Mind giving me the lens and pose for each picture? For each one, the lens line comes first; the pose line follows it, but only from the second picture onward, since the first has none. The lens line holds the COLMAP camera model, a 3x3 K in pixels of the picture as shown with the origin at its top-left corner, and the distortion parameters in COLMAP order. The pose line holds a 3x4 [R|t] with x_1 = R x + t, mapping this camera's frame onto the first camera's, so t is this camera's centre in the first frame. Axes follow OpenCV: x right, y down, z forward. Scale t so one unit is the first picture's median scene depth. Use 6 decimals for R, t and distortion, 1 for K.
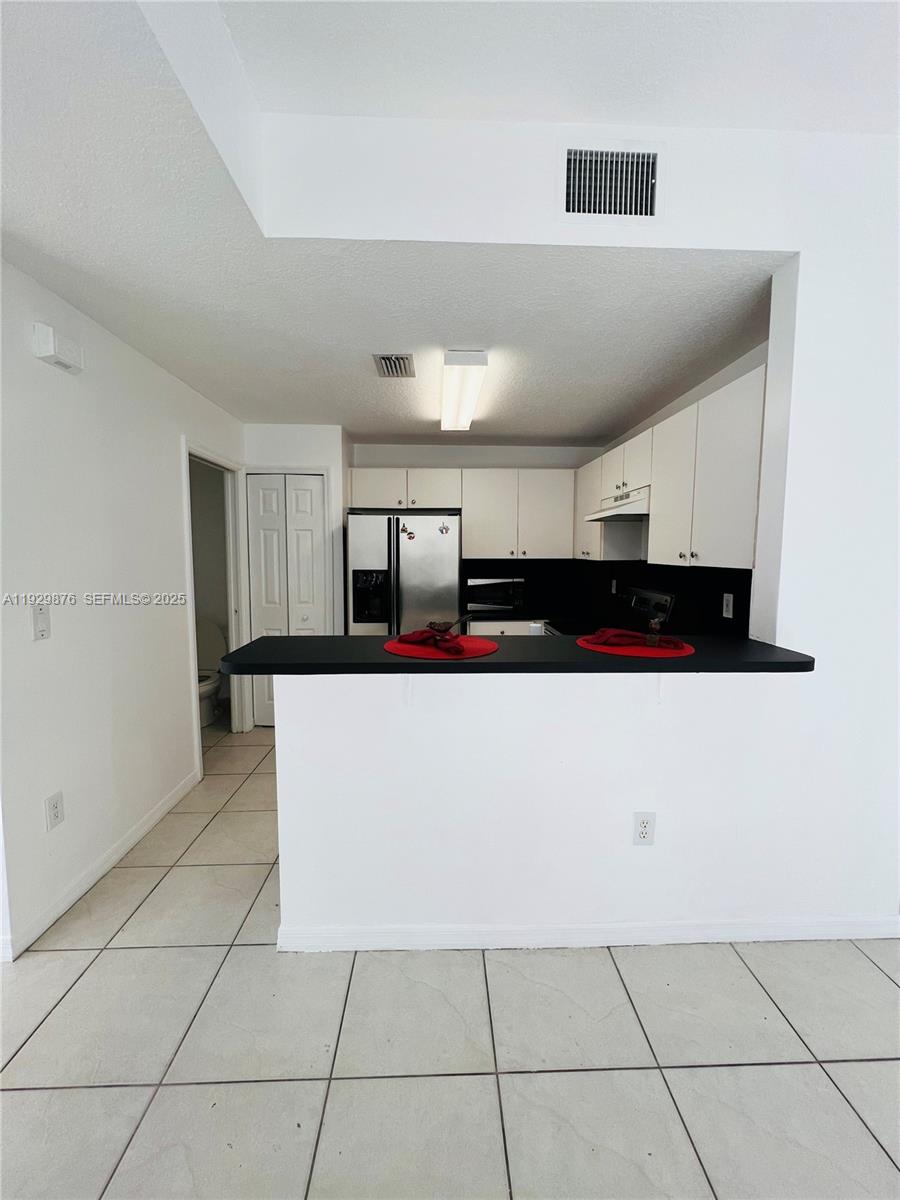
lens RADIAL K [[475.8, 0, 453.2], [0, 475.8, 595.4], [0, 0, 1]] dist [-0.000618, 0.000042]
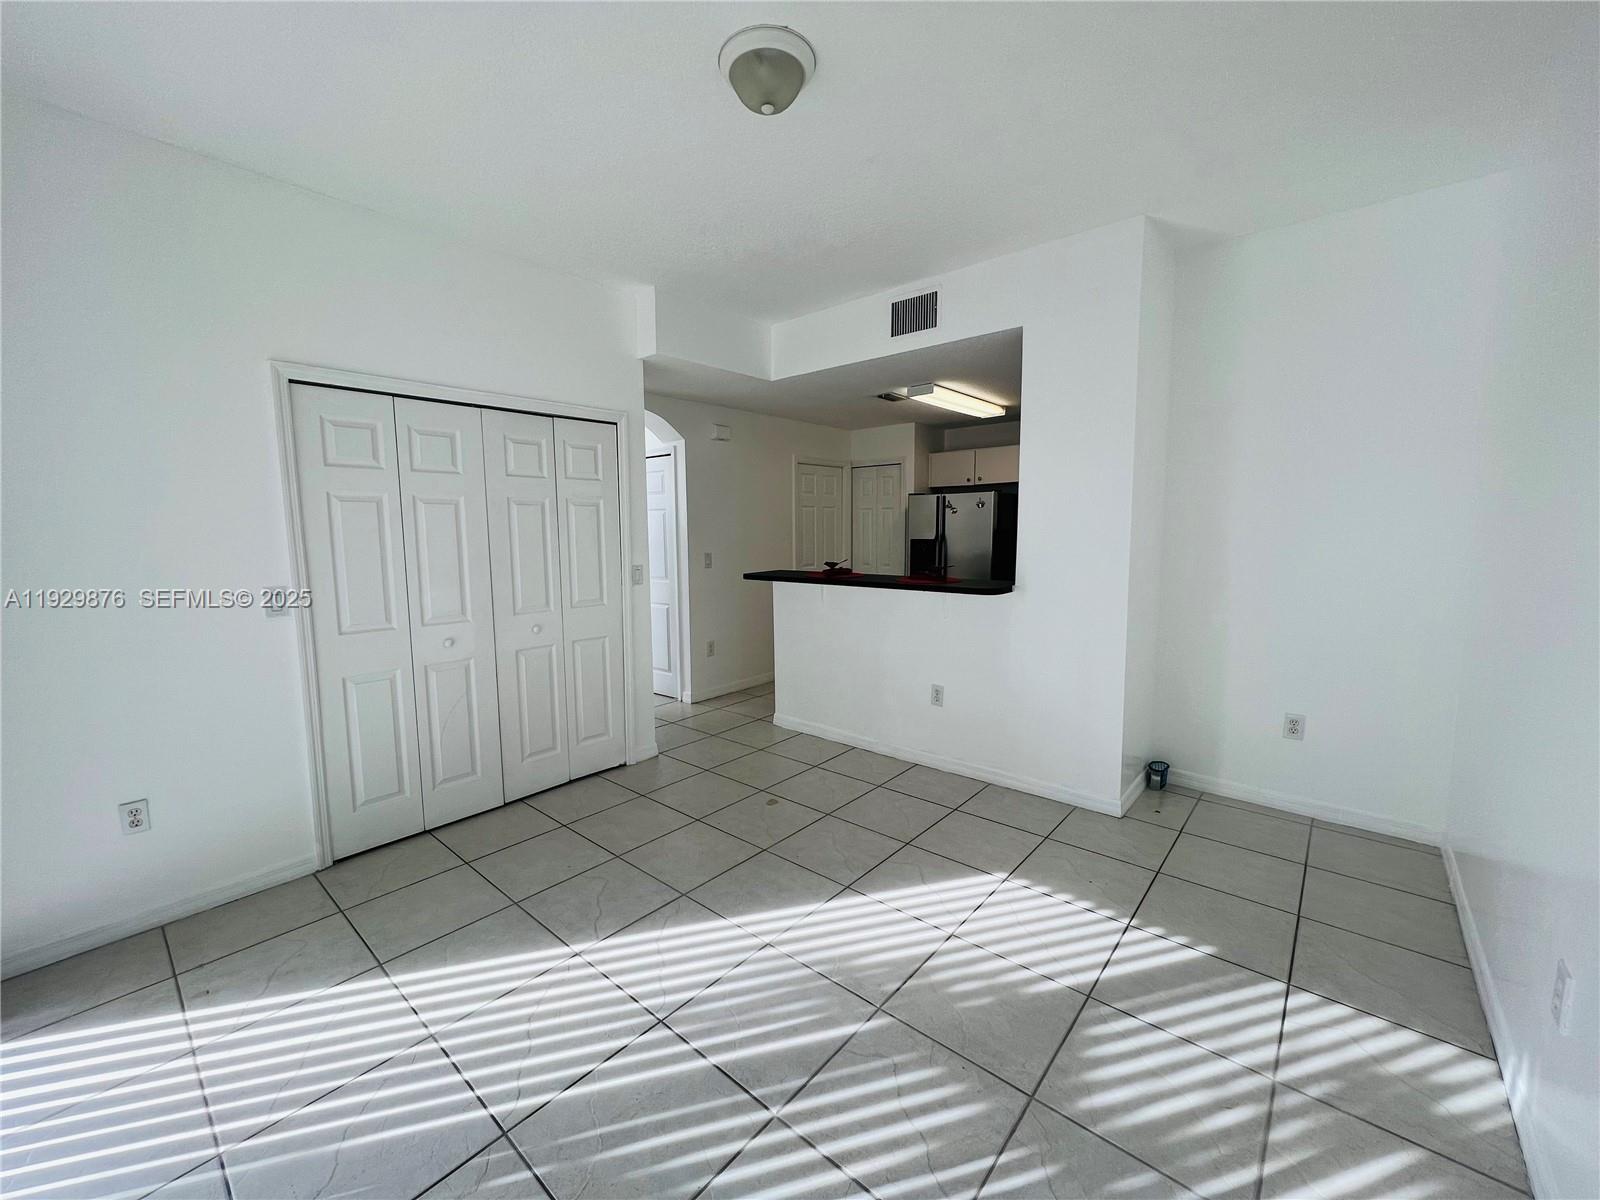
lens RADIAL K [[636.6, 0, 792.4], [0, 636.6, 596.8], [0, 0, 1]] dist [-0.000437, 0.000170]
pose [[0.727807, 0.062148, -0.682960, 0.722143], [-0.045327, 0.998067, 0.042519, 0.041095], [0.684282, 0.000010, 0.729218, -0.441807]]
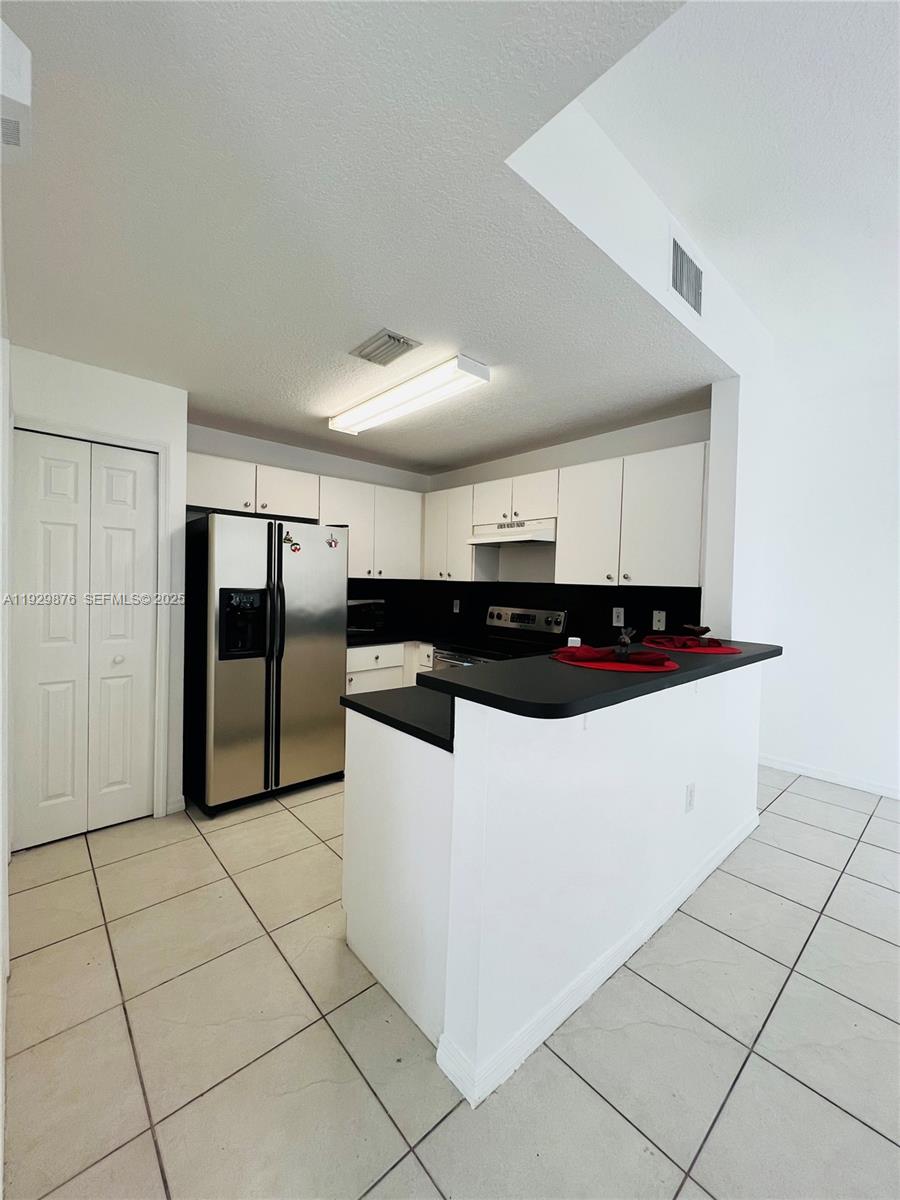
lens RADIAL K [[477.5, 0, 451.9], [0, 477.5, 596.8], [0, 0, 1]] dist [-0.000437, 0.000170]
pose [[0.767545, -0.002590, 0.640990, -0.410936], [0.034681, 0.998695, -0.037493, -0.000058], [-0.640056, 0.051008, 0.766633, 0.204101]]
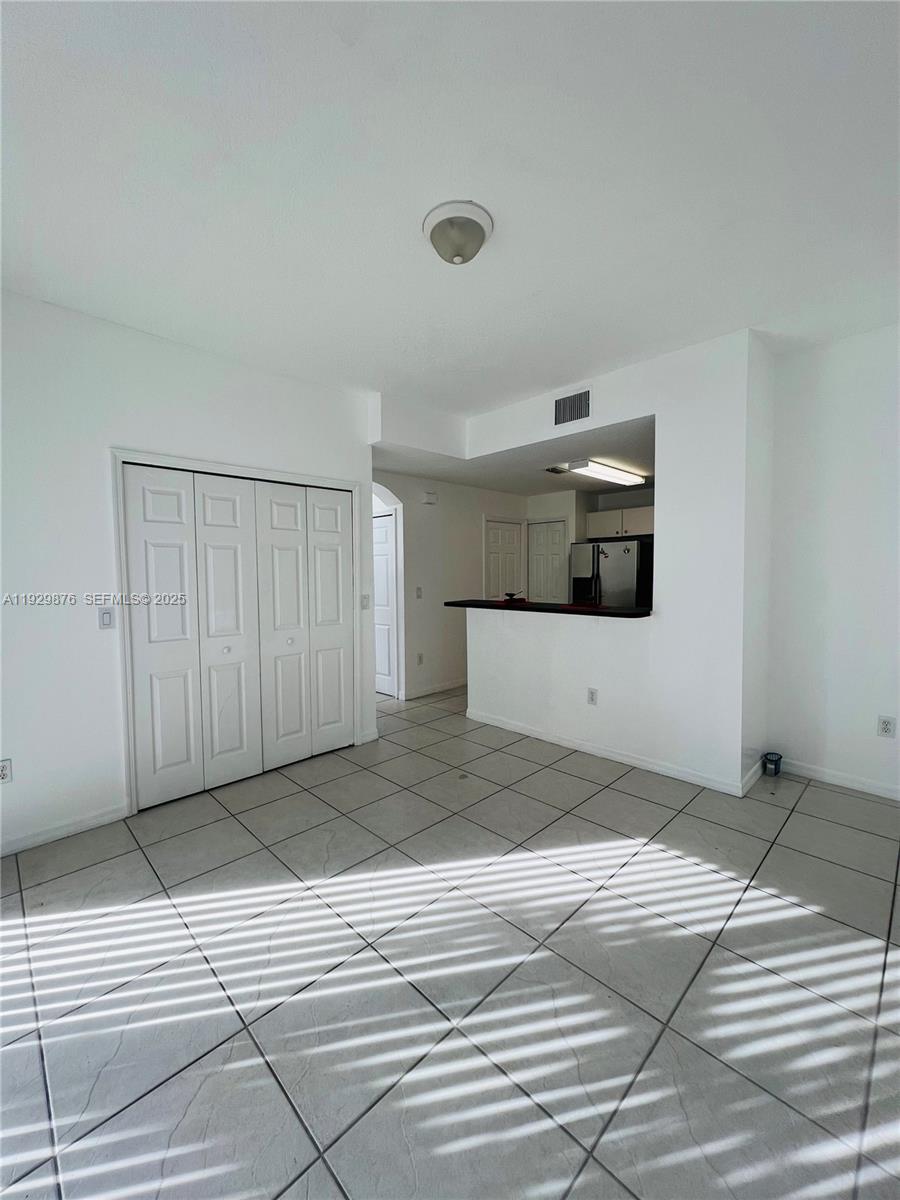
lens RADIAL K [[477.5, 0, 451.9], [0, 477.5, 596.8], [0, 0, 1]] dist [-0.000437, 0.000170]
pose [[0.676860, 0.026833, -0.735623, 0.727570], [-0.049951, 0.998706, -0.009531, 0.049909], [0.734415, 0.043196, 0.677324, -0.428286]]
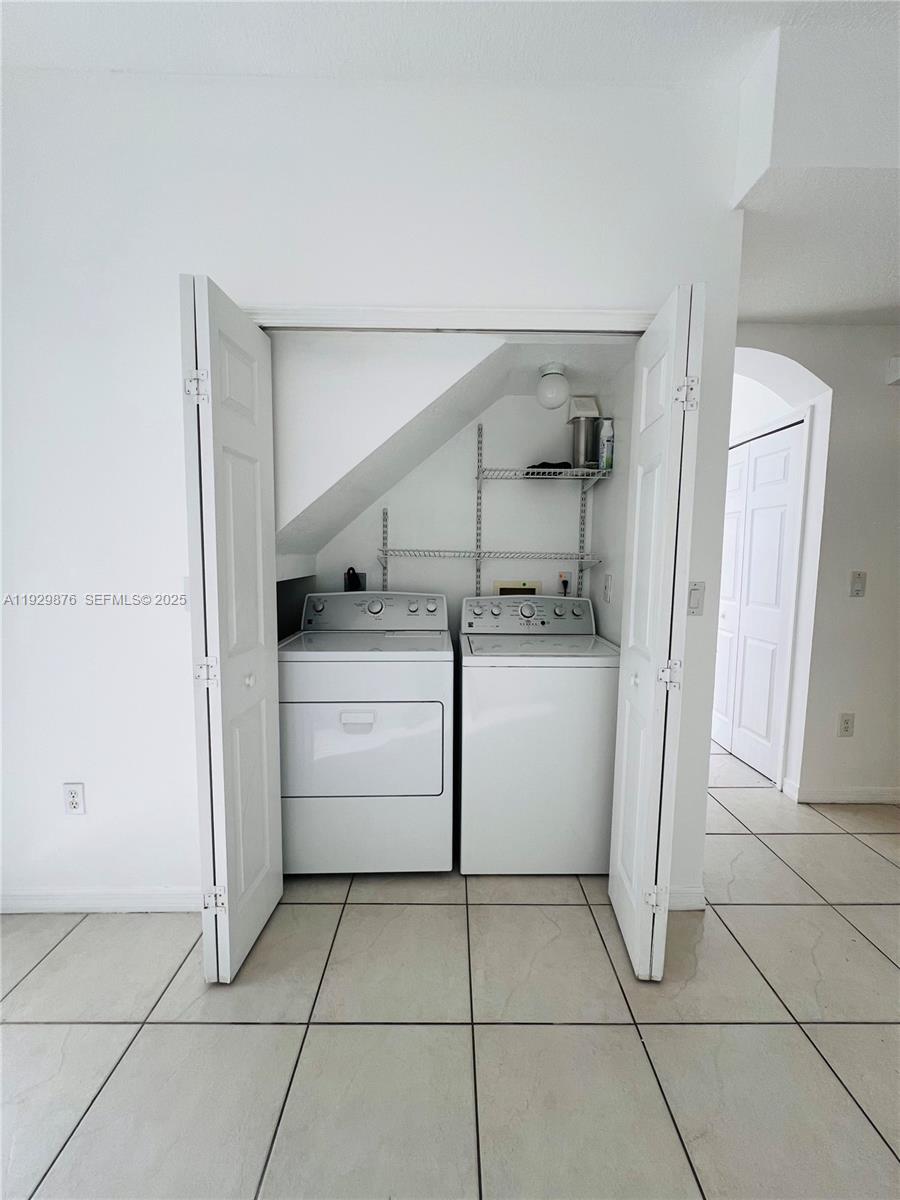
lens RADIAL K [[477.5, 0, 451.9], [0, 477.5, 596.8], [0, 0, 1]] dist [-0.000437, 0.000170]
pose [[-0.027535, 0.085789, -0.995933, 0.262705], [-0.095718, 0.991506, 0.088054, 0.041746], [0.995028, 0.097753, -0.019090, -0.061237]]
